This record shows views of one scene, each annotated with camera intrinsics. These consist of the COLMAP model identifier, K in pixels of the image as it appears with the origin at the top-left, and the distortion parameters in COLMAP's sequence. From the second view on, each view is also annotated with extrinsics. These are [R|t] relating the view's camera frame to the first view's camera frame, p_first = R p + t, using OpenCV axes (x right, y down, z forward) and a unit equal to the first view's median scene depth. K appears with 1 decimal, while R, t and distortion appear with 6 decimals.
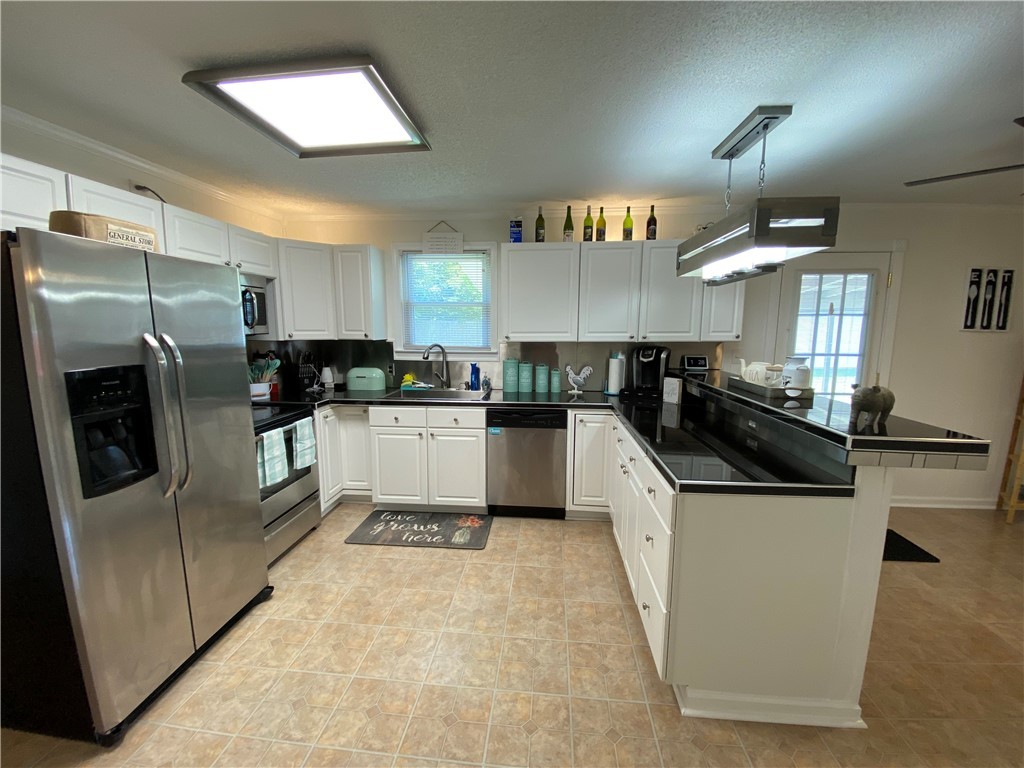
lens RADIAL K [[418.8, 0, 509.8], [0, 418.8, 387.3], [0, 0, 1]] dist [0.018434, -0.019681]
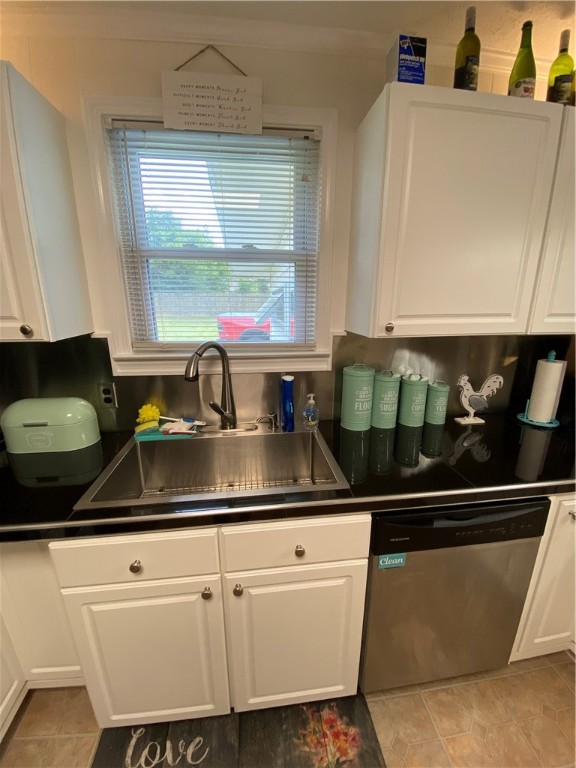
lens RADIAL K [[312.3, 0, 287.0], [0, 312.3, 381.3], [0, 0, 1]] dist [0.000504, -0.016959]
pose [[0.976393, -0.059935, 0.207519, -0.182531], [0.035589, 0.992241, 0.119126, -0.108291], [-0.213049, -0.108928, 0.970950, 0.709742]]
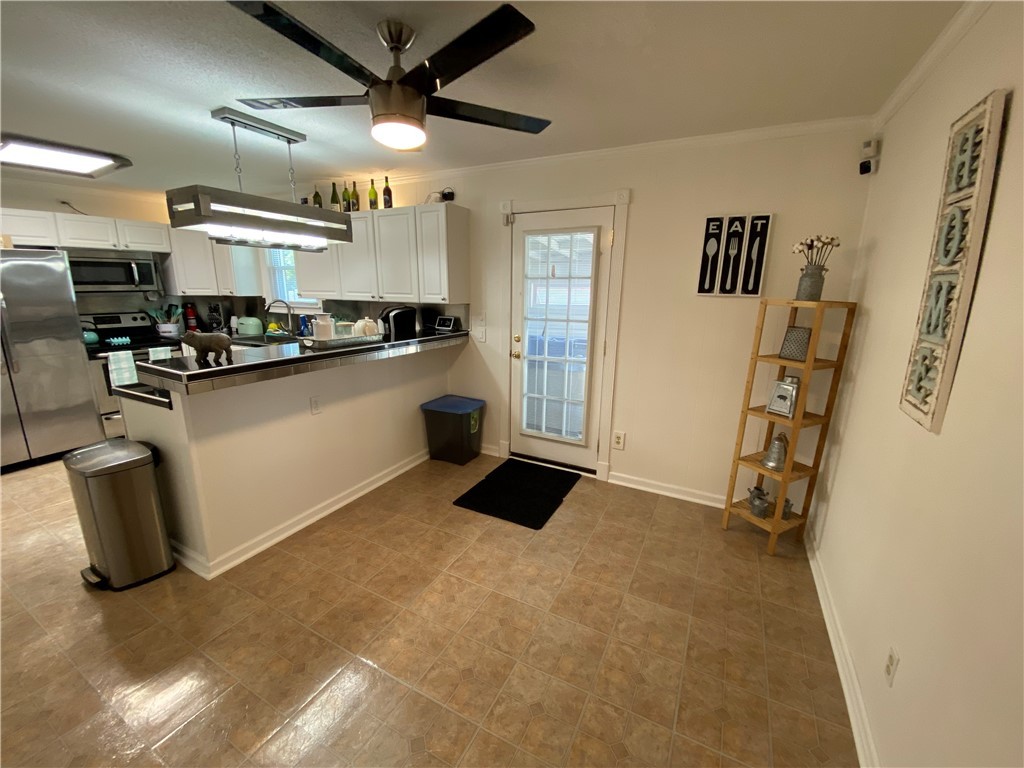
lens RADIAL K [[410.7, 0, 510.9], [0, 410.7, 388.2], [0, 0, 1]] dist [0.016925, -0.016597]
pose [[0.924528, 0.098306, -0.368218, 1.081955], [-0.062024, 0.992090, 0.109134, -0.017918], [0.376034, -0.078059, 0.923312, 0.076244]]
